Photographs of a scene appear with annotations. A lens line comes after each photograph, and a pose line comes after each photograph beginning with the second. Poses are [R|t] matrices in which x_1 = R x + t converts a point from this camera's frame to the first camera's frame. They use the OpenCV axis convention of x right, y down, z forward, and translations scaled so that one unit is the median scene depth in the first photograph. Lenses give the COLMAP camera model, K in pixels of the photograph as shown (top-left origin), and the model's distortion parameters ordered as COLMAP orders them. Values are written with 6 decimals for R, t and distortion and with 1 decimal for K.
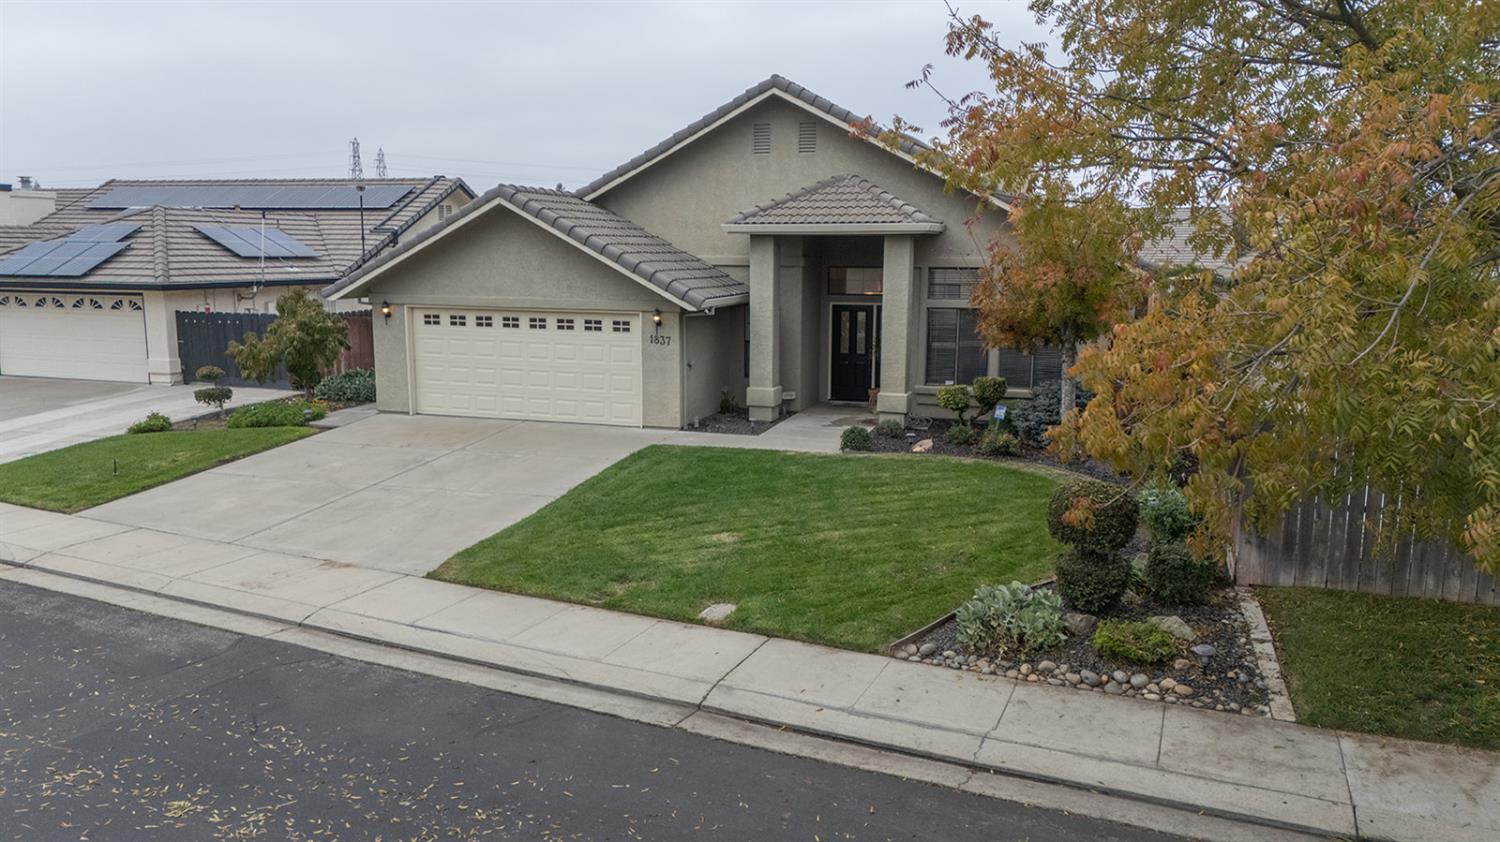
lens RADIAL K [[1073.9, 0, 776.2], [0, 1073.9, 426.1], [0, 0, 1]] dist [0.063327, -0.040254]
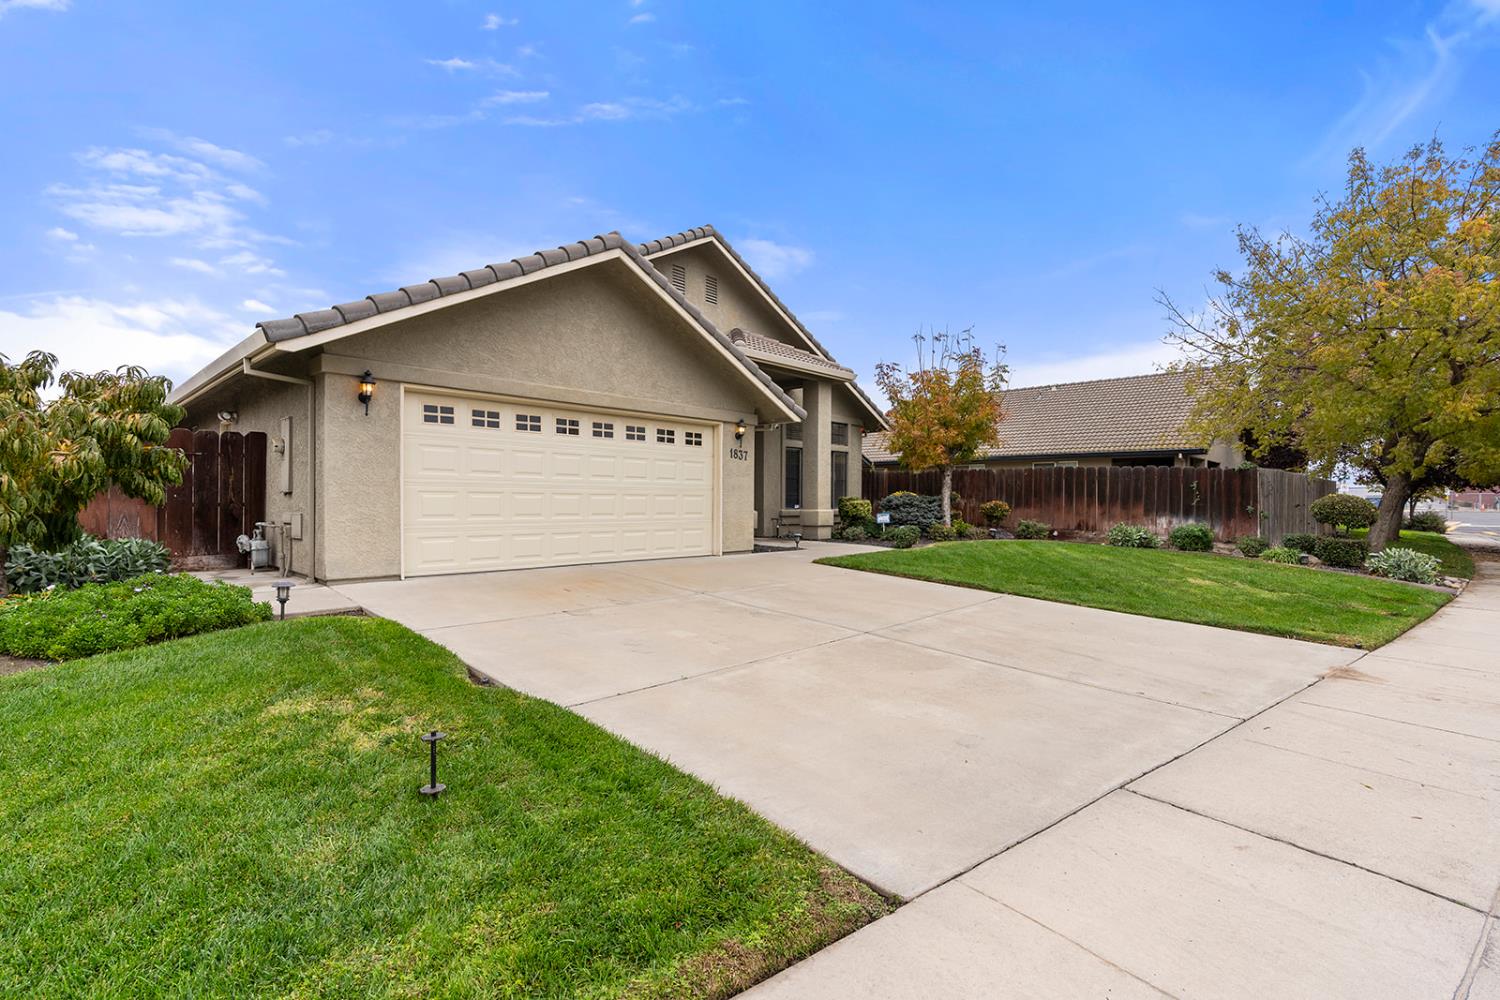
lens RADIAL K [[682.9, 0, 740.1], [0, 682.9, 498.1], [0, 0, 1]] dist [-0.015673, 0.008406]
pose [[0.450521, -0.000127, 0.892766, -0.609318], [0.142727, 0.987148, -0.071885, -0.001682], [-0.881283, 0.159808, 0.444749, 0.726689]]
